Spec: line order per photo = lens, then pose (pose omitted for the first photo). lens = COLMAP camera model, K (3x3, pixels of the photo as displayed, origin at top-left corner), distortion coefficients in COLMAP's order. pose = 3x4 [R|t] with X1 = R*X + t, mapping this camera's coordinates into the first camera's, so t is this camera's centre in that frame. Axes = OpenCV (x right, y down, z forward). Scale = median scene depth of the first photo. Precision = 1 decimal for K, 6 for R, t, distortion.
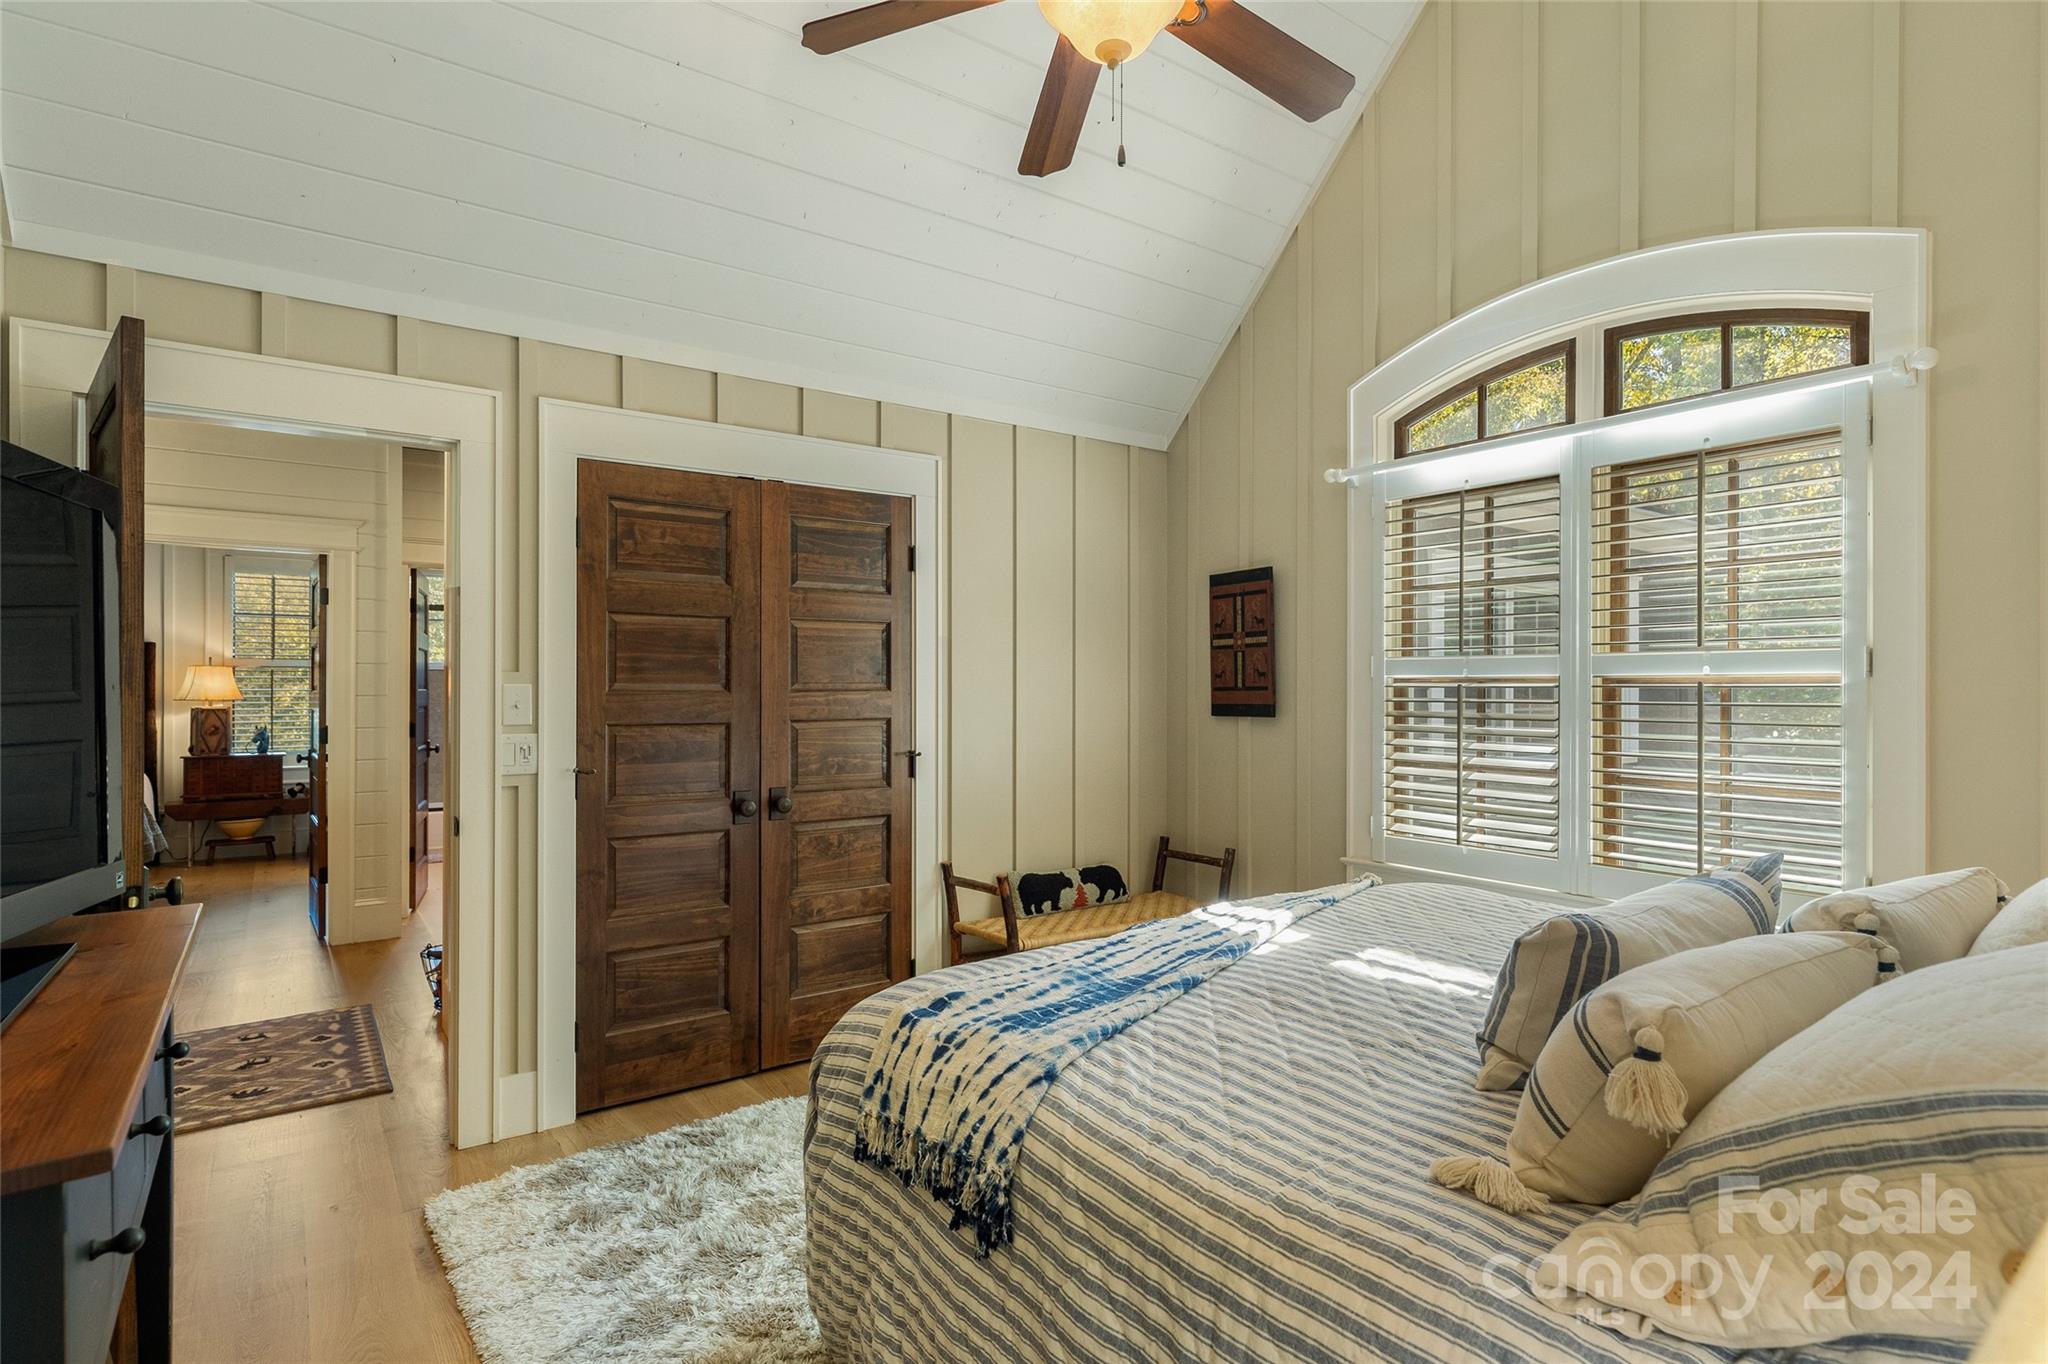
lens RADIAL K [[1023.6, 0, 1018.8], [0, 1023.6, 682.4], [0, 0, 1]] dist [0.003425, 0.000050]
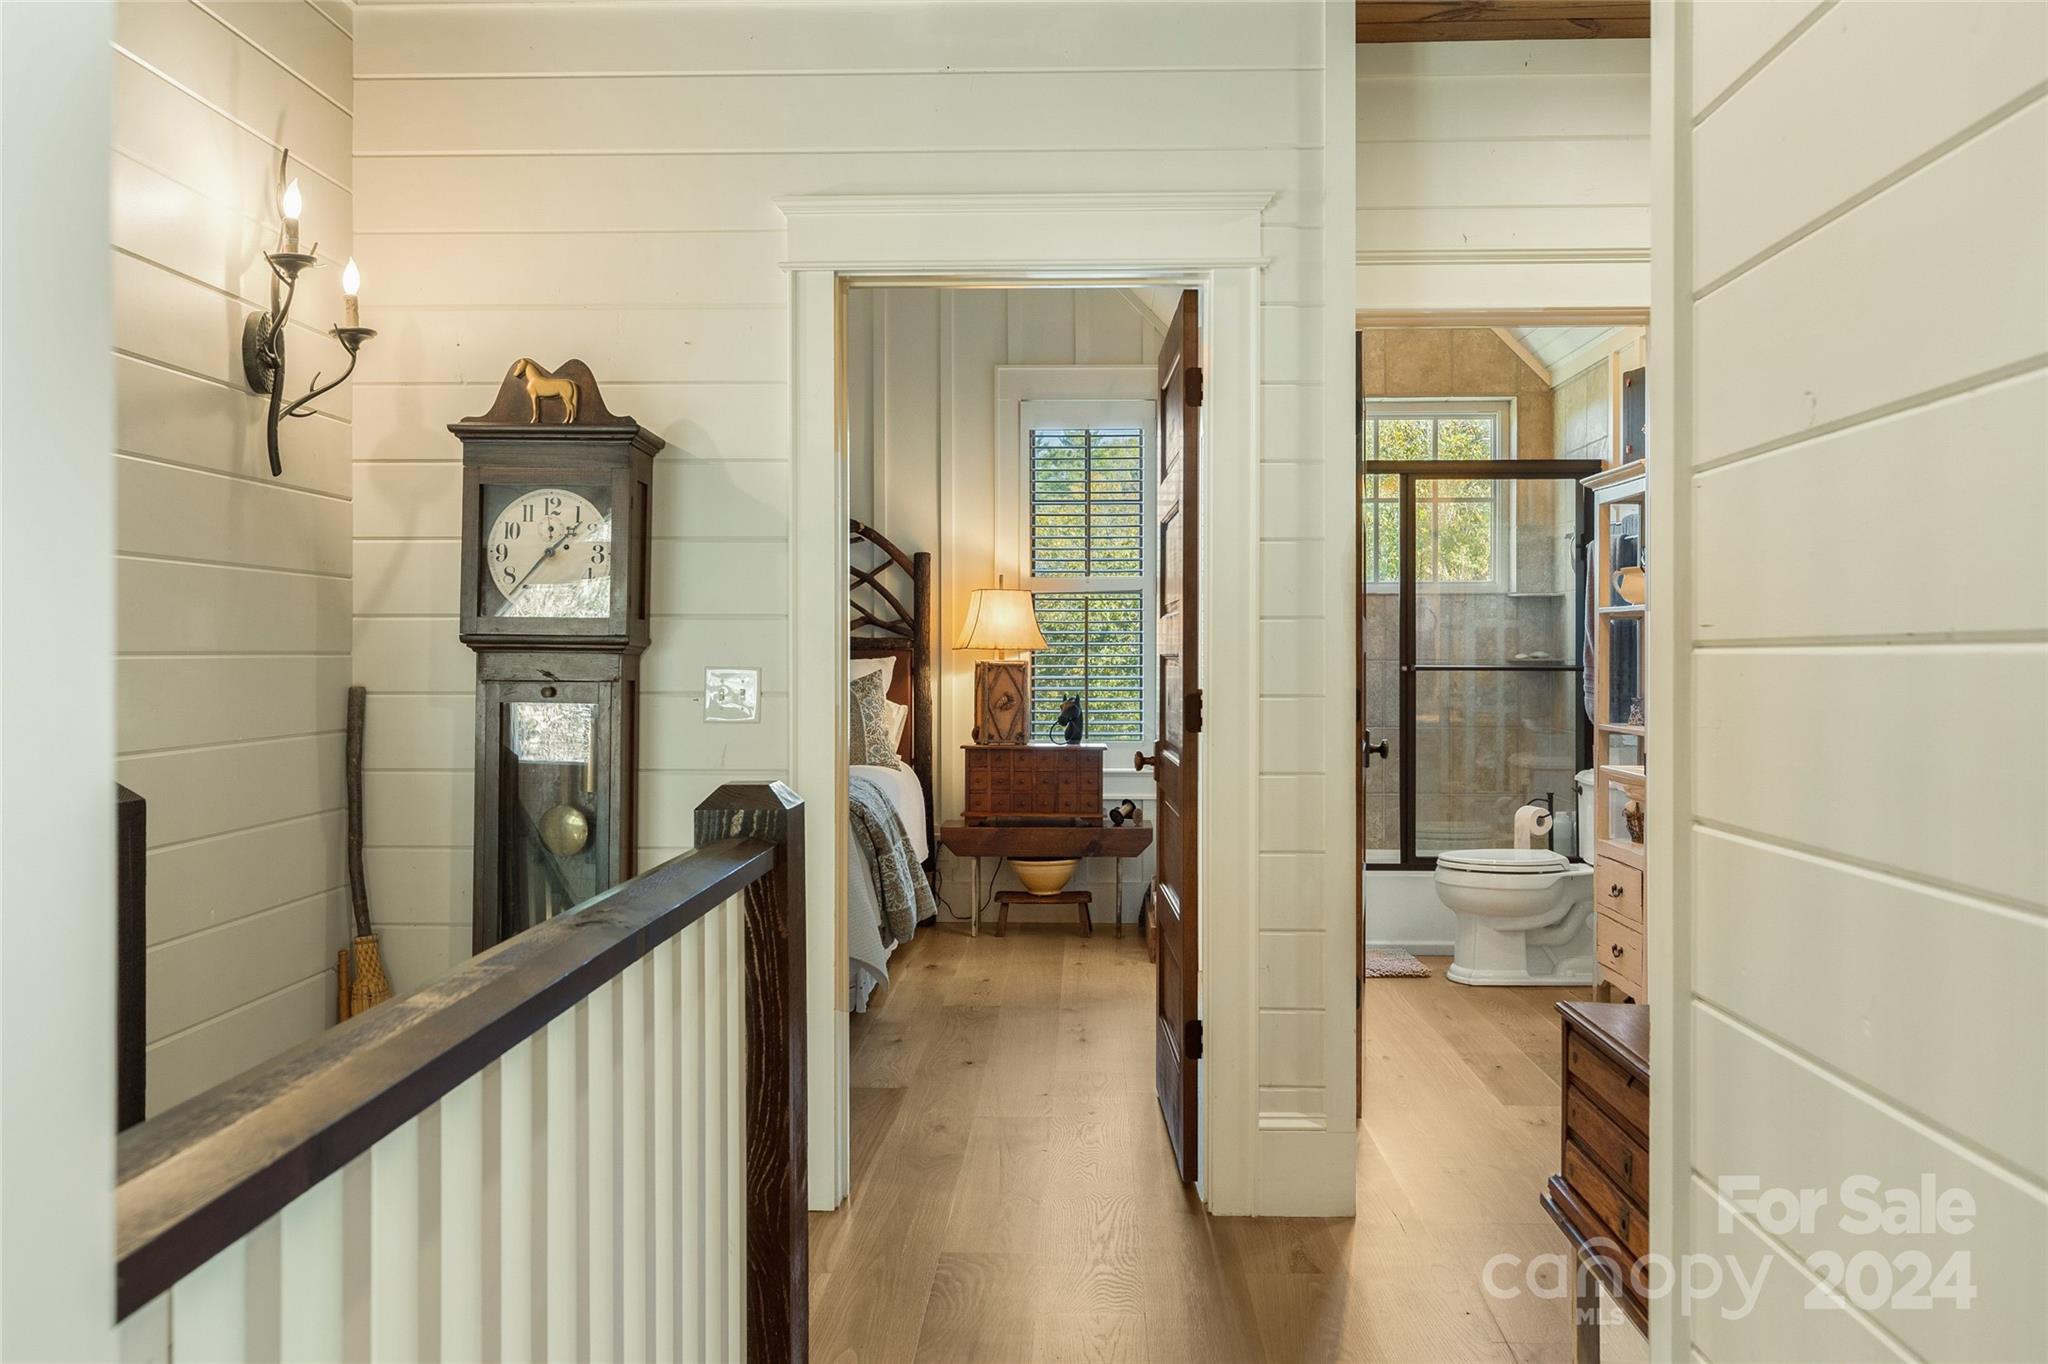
lens RADIAL K [[1652.5, 0, 1026.0], [0, 1652.5, 671.4], [0, 0, 1]] dist [0.019503, 0.002013]
pose [[0.789271, 0.006315, -0.614012, -0.208527], [0.003674, 0.999881, 0.015008, 0.016293], [0.614034, -0.014101, 0.789154, 0.278253]]
